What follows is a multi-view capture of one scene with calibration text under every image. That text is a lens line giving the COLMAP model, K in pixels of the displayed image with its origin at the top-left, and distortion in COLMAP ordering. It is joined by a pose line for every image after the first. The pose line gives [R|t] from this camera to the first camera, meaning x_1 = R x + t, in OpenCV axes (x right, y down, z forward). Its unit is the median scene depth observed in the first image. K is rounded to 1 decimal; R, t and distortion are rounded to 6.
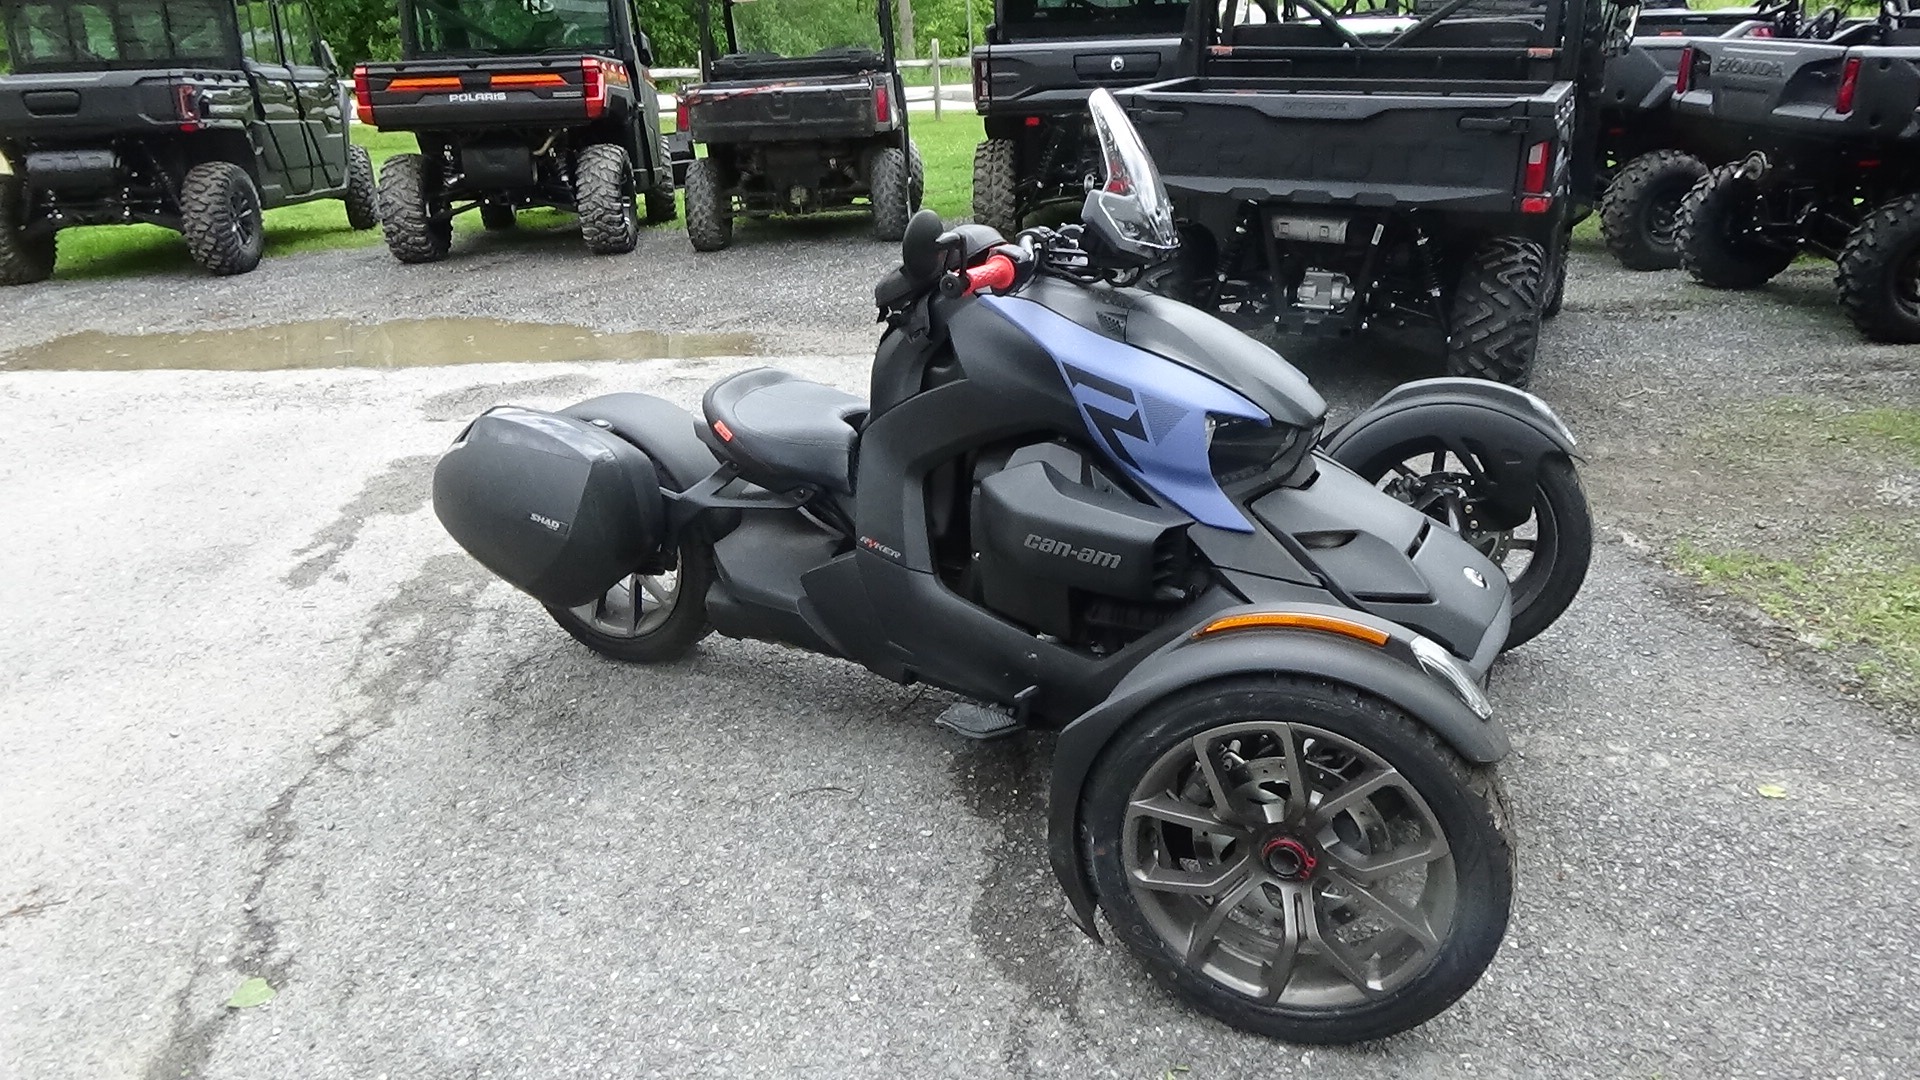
lens RADIAL K [[1435.0, 0, 961.7], [0, 1435.0, 527.4], [0, 0, 1]] dist [-0.001251, 0.007383]
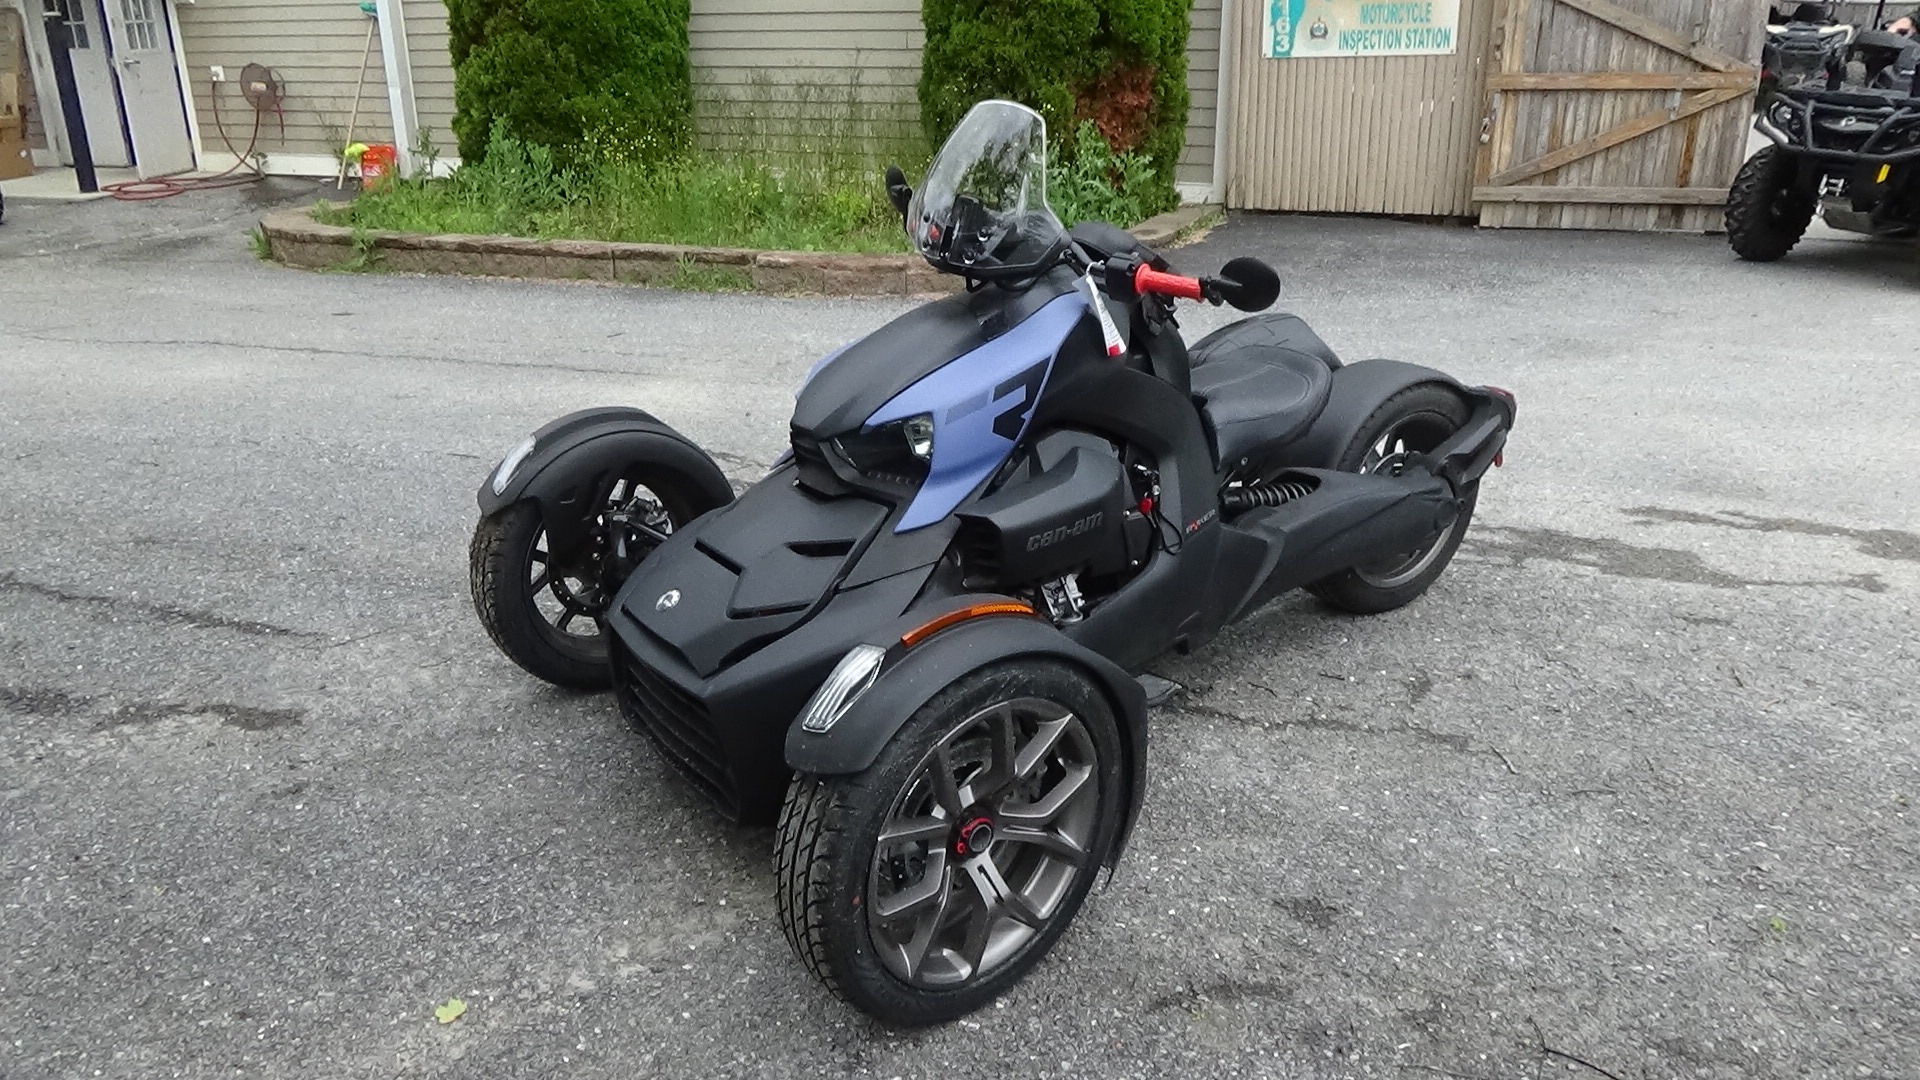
lens RADIAL K [[1435.0, 0, 960.8], [0, 1435.0, 540.2], [0, 0, 1]] dist [-0.001251, 0.007383]
pose [[-0.469215, 0.348809, -0.811276, 0.557952], [-0.275484, 0.815023, 0.509751, -0.299055], [0.839015, 0.462677, -0.286330, 0.753031]]
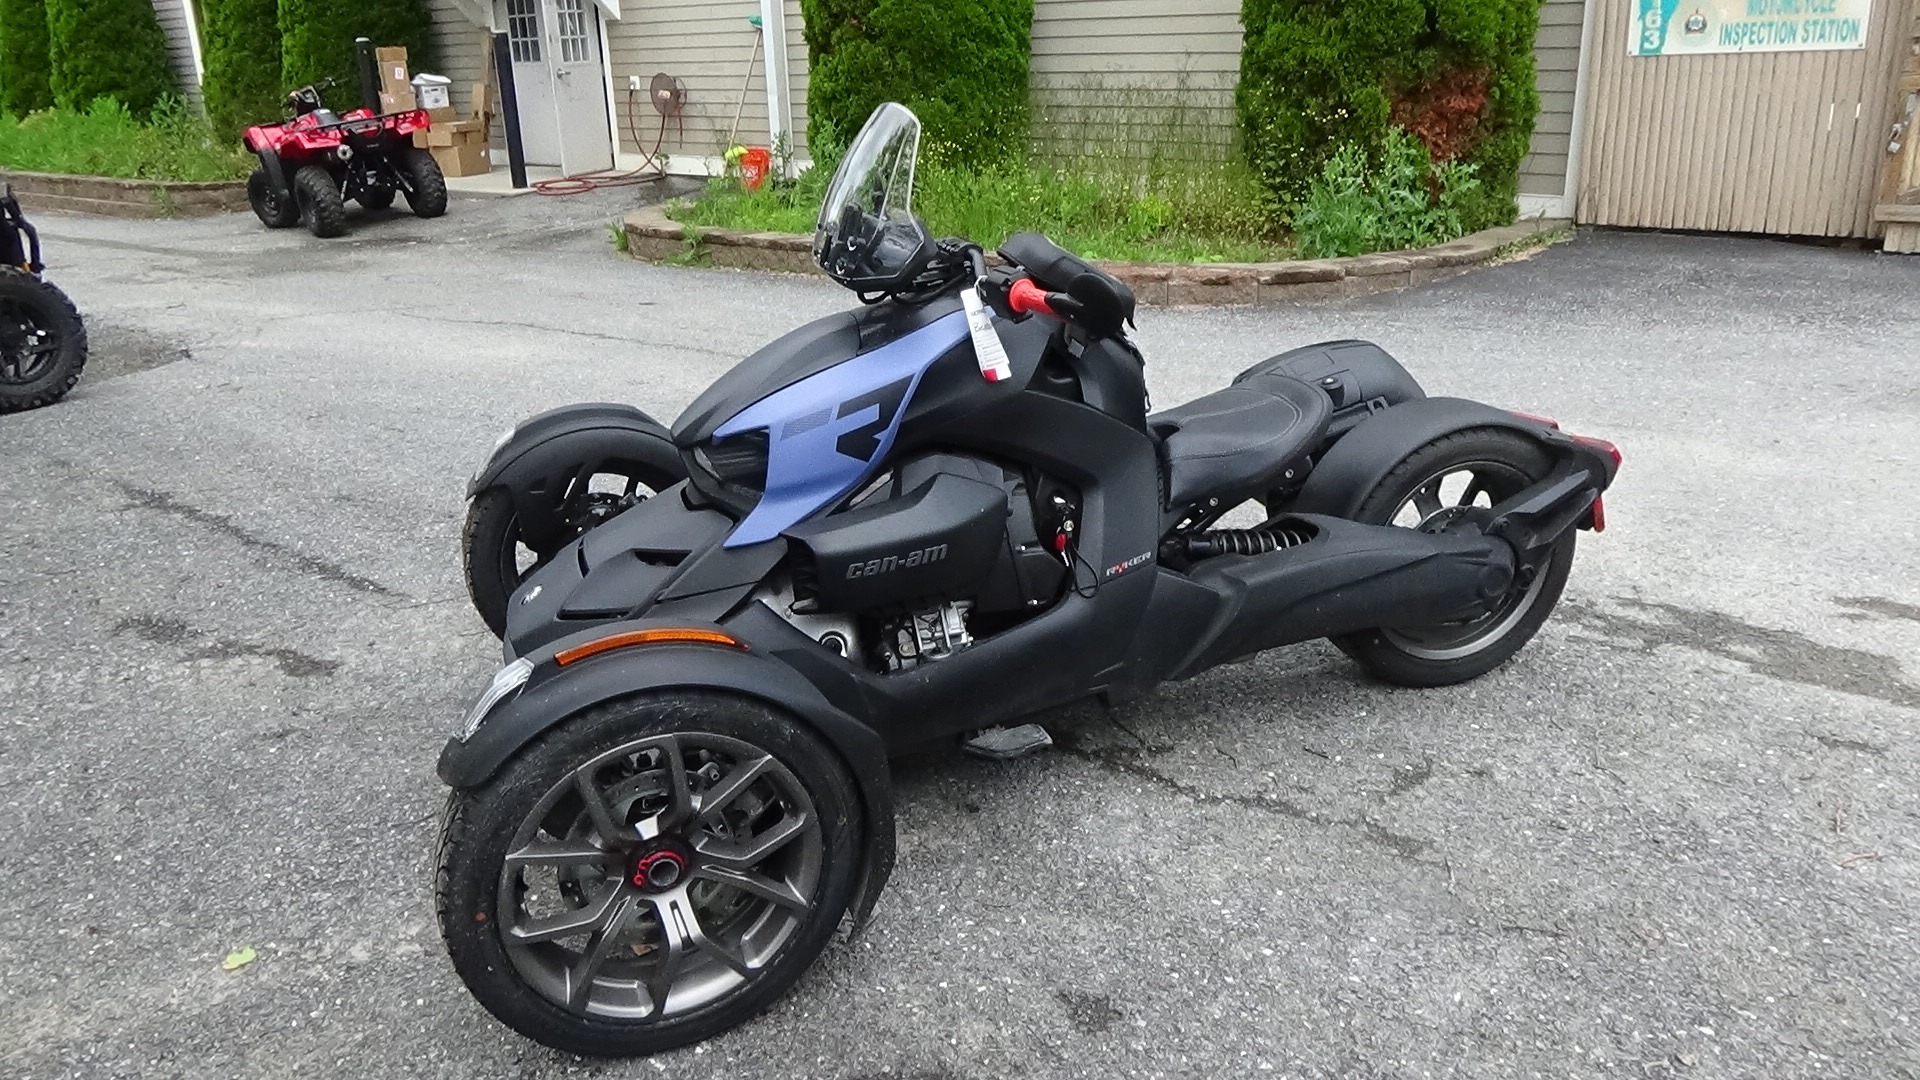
lens RADIAL K [[1435.0, 0, 965.0], [0, 1435.0, 541.5], [0, 0, 1]] dist [-0.001251, 0.007383]
pose [[-0.711887, 0.294740, -0.637452, 0.408096], [-0.185714, 0.796355, 0.575612, -0.337141], [0.677294, 0.528155, -0.512178, 0.896754]]
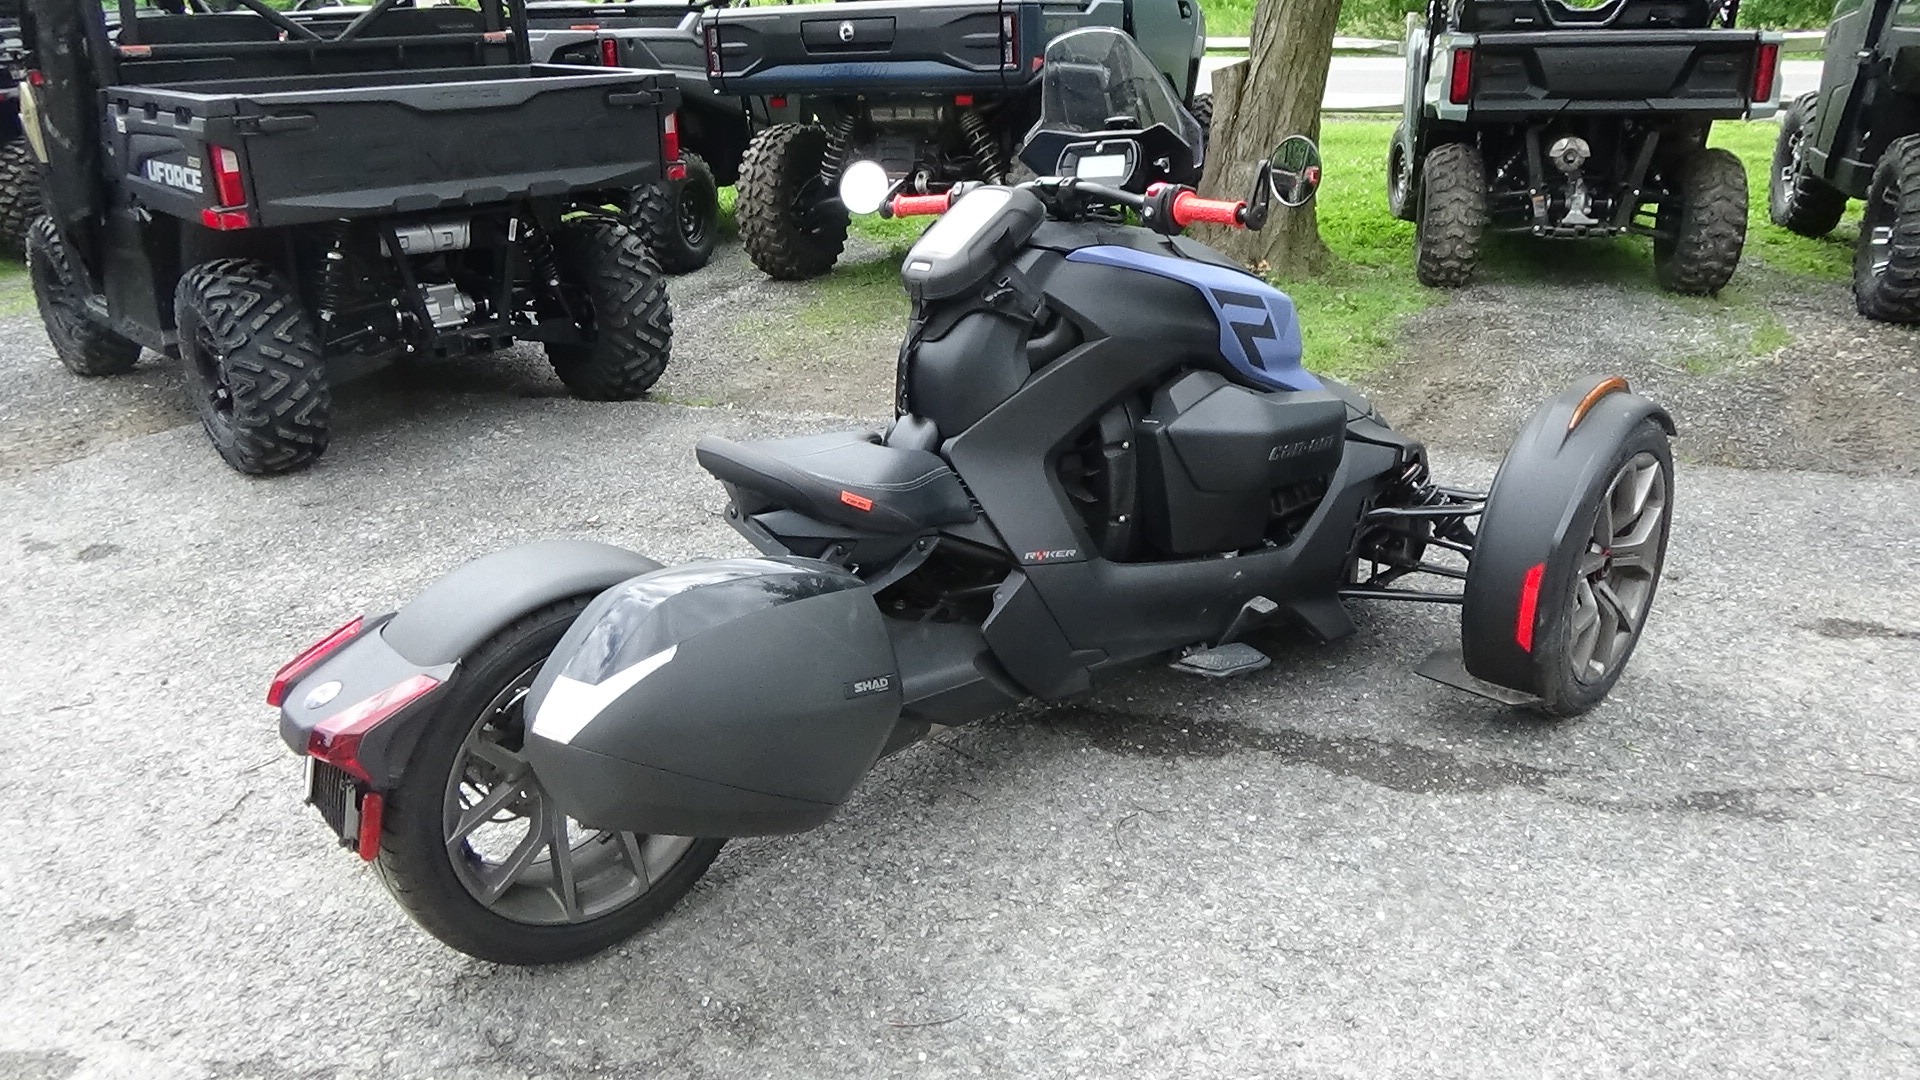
lens RADIAL K [[1435.0, 0, 961.2], [0, 1435.0, 533.0], [0, 0, 1]] dist [-0.001251, 0.007383]
pose [[0.383382, -0.325797, 0.864219, -0.488526], [0.337139, 0.920515, 0.197459, -0.112240], [-0.859858, 0.215660, 0.462748, 0.371342]]
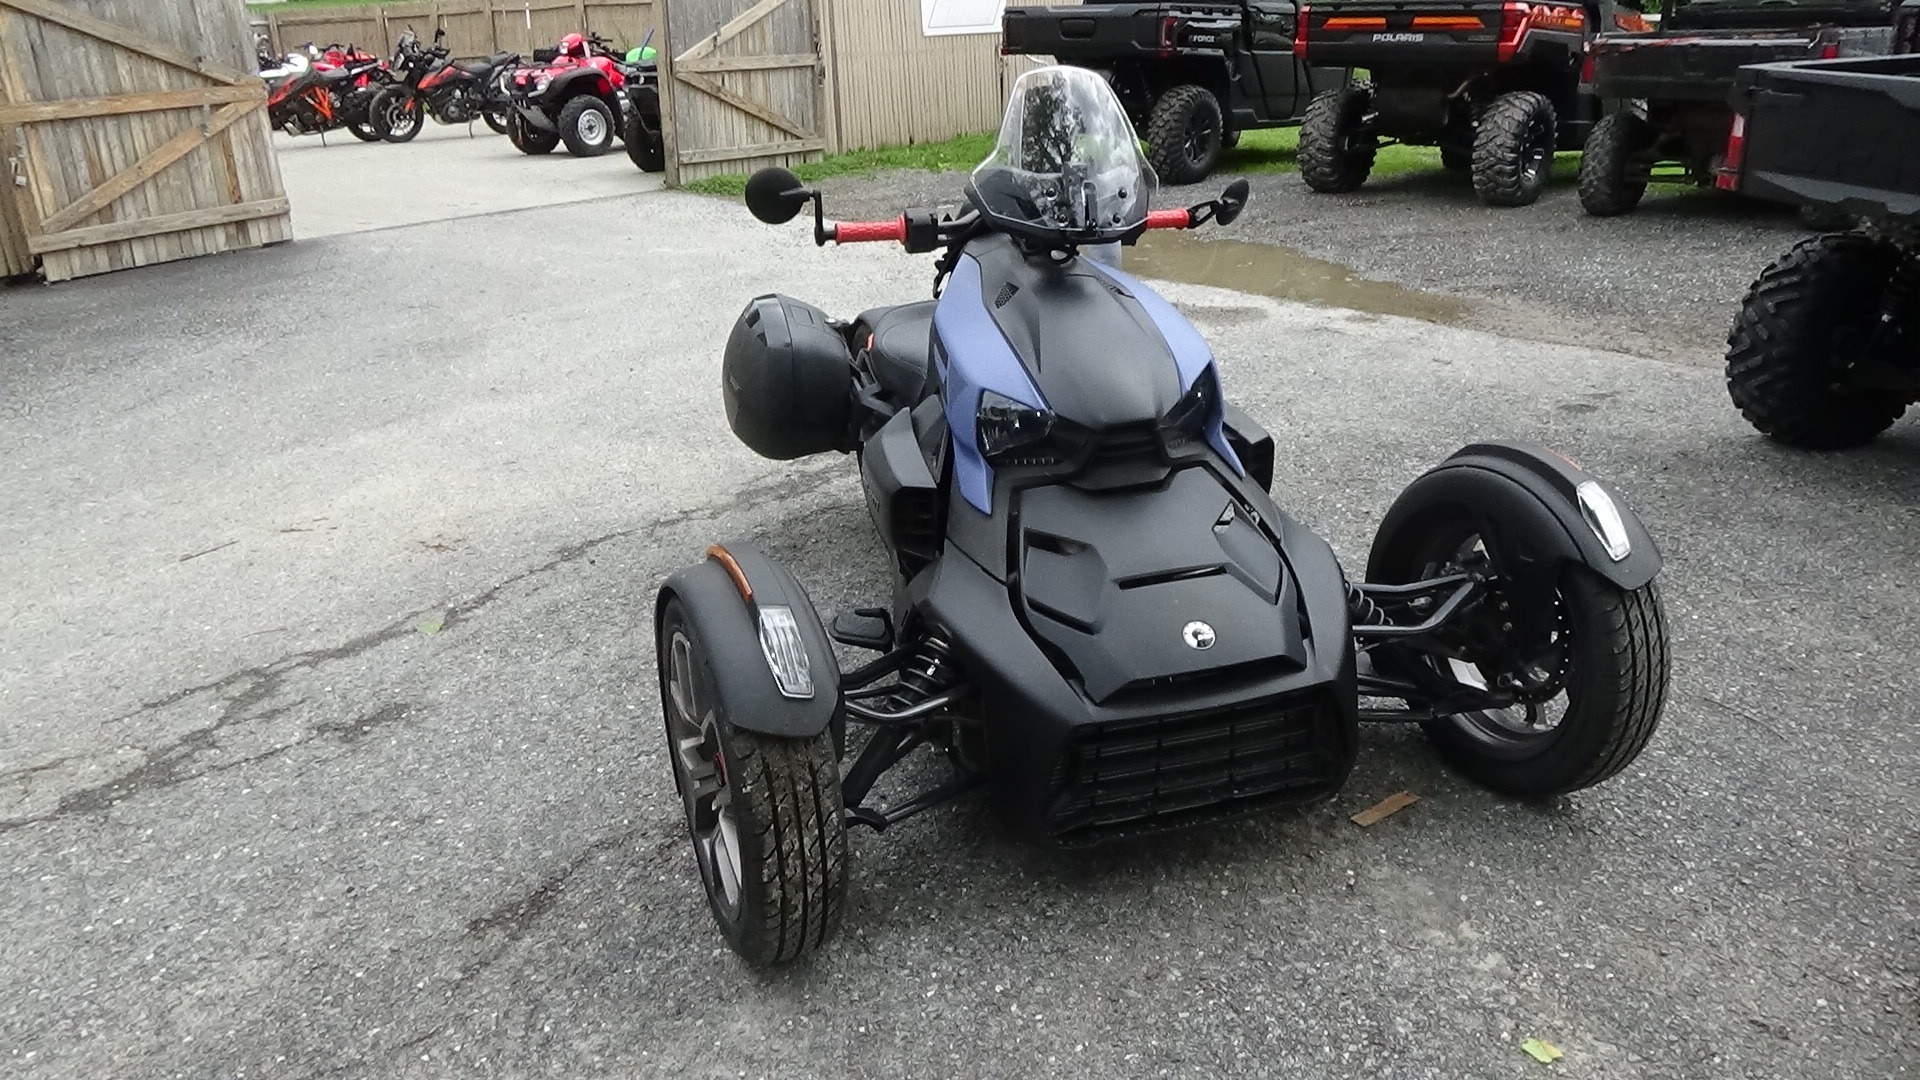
lens RADIAL K [[1435.0, 0, 964.1], [0, 1435.0, 536.6], [0, 0, 1]] dist [-0.001251, 0.007383]
pose [[0.689319, 0.272609, -0.671211, 0.438721], [-0.238625, 0.960236, 0.144932, -0.062060], [0.684031, 0.060264, 0.726960, 0.128092]]
